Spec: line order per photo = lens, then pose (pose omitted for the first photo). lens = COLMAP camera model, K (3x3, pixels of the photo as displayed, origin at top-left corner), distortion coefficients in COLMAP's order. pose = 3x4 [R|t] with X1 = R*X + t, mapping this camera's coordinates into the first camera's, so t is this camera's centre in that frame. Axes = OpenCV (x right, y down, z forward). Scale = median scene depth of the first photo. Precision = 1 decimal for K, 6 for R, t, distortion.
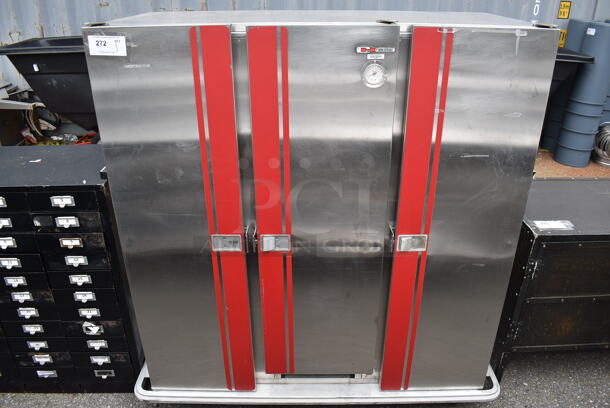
lens RADIAL K [[475.9, 0, 305.0], [0, 475.9, 204.0], [0, 0, 1]] dist [-0.090924, 0.003234]
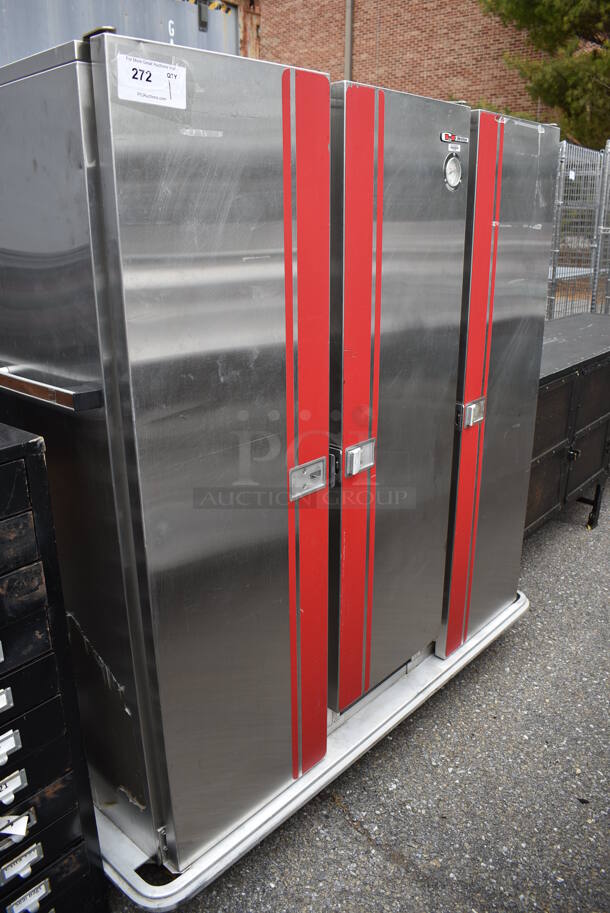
lens RADIAL K [[712.2, 0, 303.0], [0, 712.2, 454.2], [0, 0, 1]] dist [-0.090924, 0.003234]
pose [[0.672708, -0.241624, 0.699344, -0.633188], [0.324635, 0.945729, 0.014480, 0.034952], [-0.664888, 0.217290, 0.714639, 0.341409]]
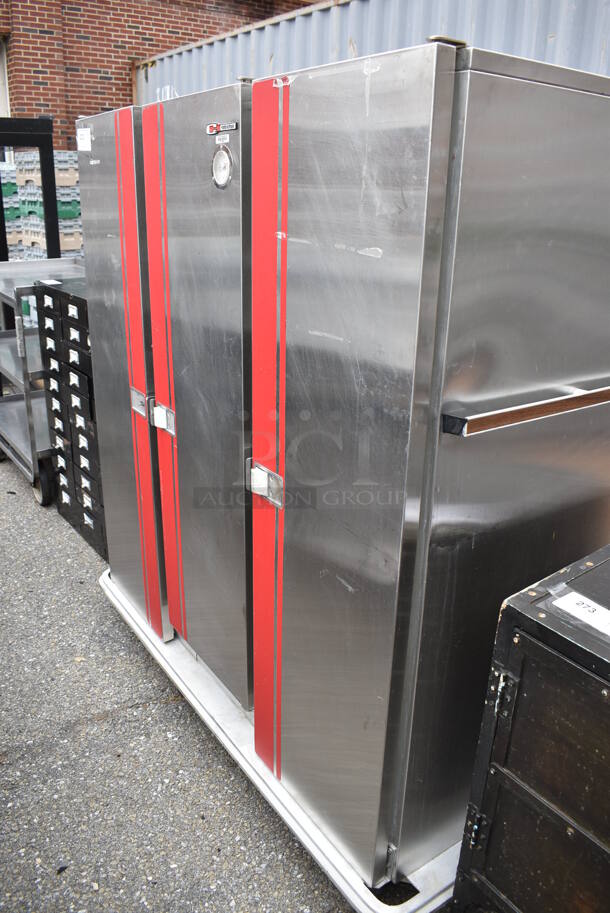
lens RADIAL K [[712.2, 0, 303.0], [0, 712.2, 454.2], [0, 0, 1]] dist [-0.090924, 0.003234]
pose [[0.563610, 0.301382, -0.769098, 0.750777], [-0.376103, 0.922586, 0.085914, -0.031900], [0.735452, 0.240838, 0.633330, 0.418346]]
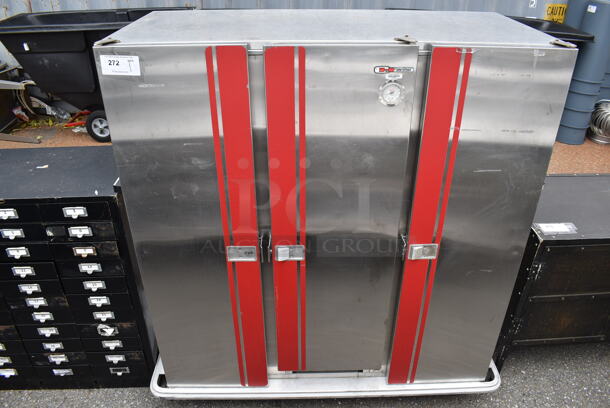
lens RADIAL K [[475.9, 0, 305.0], [0, 475.9, 204.0], [0, 0, 1]] dist [-0.090924, 0.003234]
pose [[0.999740, -0.008330, 0.021231, -0.042936], [0.006556, 0.996588, 0.082273, -0.090517], [-0.021844, -0.082113, 0.996384, -0.006759]]
